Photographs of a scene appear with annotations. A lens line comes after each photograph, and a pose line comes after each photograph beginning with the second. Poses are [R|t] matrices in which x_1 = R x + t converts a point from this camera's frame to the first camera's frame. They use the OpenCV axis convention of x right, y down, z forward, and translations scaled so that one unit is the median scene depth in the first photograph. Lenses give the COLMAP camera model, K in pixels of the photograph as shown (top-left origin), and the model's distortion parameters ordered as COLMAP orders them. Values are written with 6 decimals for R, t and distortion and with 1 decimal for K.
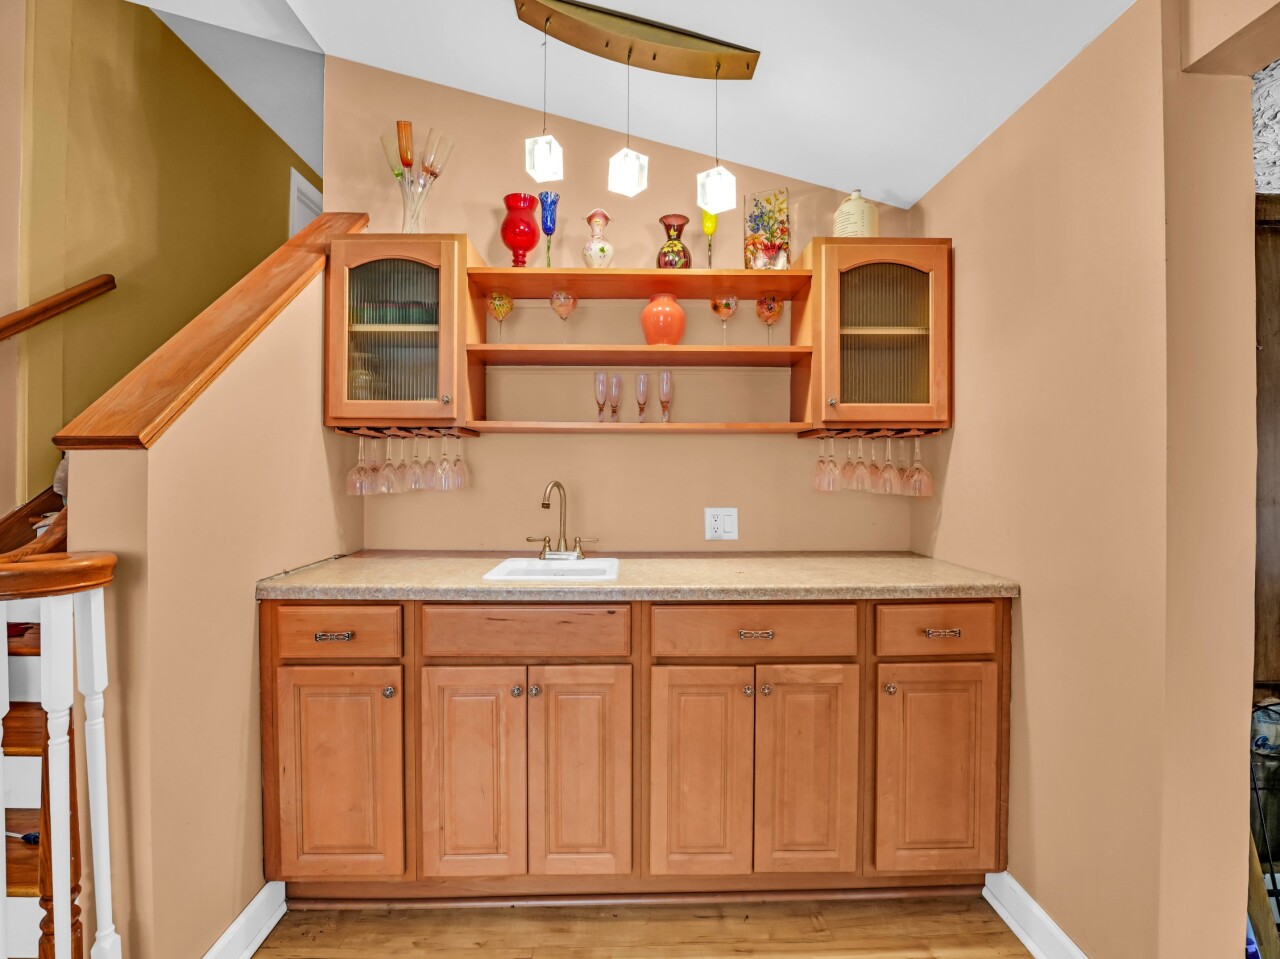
lens RADIAL K [[596.8, 0, 640.0], [0, 596.8, 479.5], [0, 0, 1]] dist [-0.026313, 0.000182]
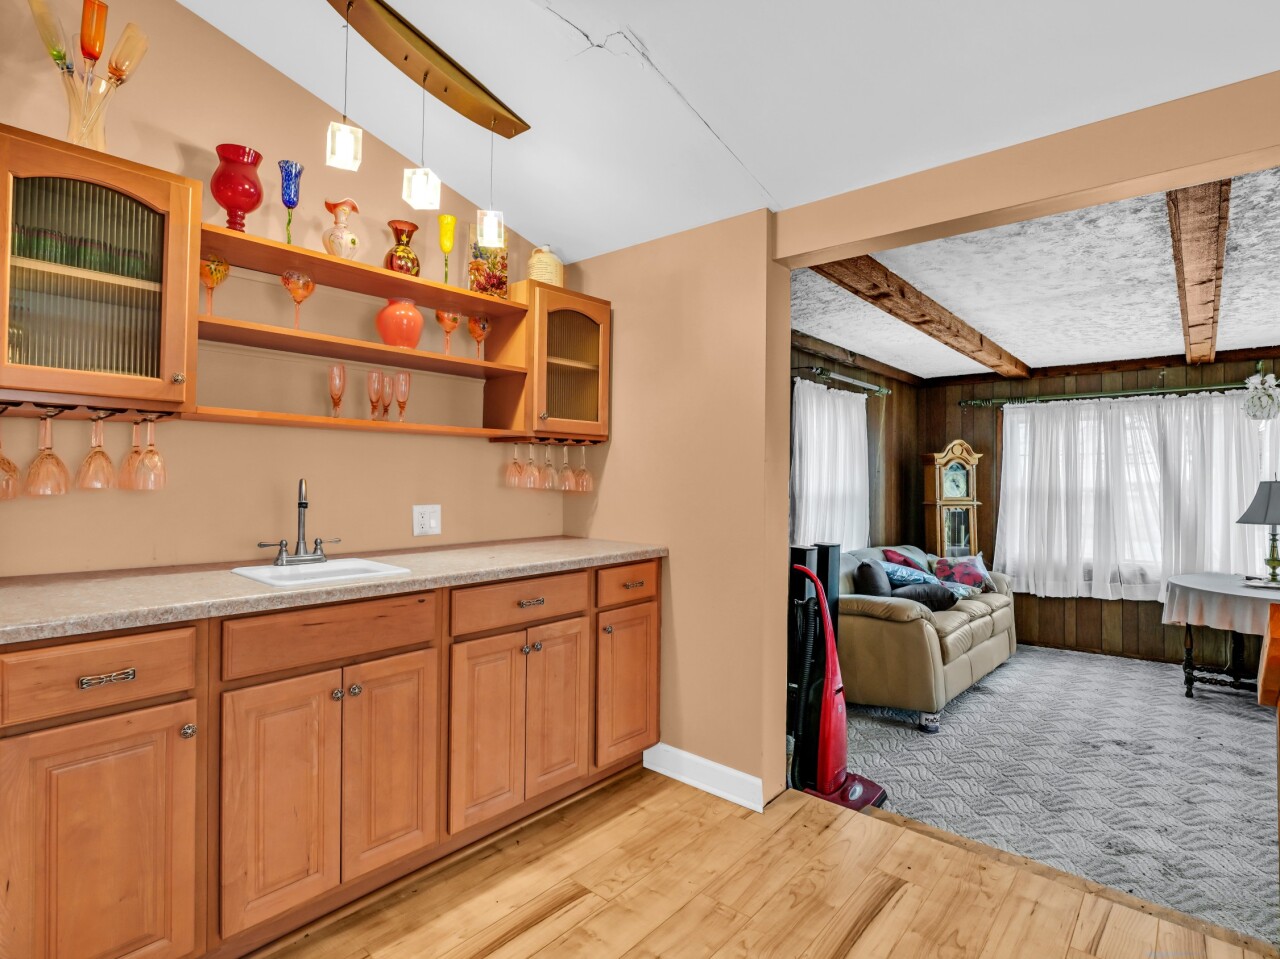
lens RADIAL K [[648.0, 0, 640.0], [0, 648.0, 479.5], [0, 0, 1]] dist [-0.013295, -0.000220]
pose [[0.676582, 0.002107, 0.736364, -0.612204], [-0.002431, 0.999997, -0.000627, 0.003712], [-0.736363, -0.001366, 0.676585, -0.074123]]
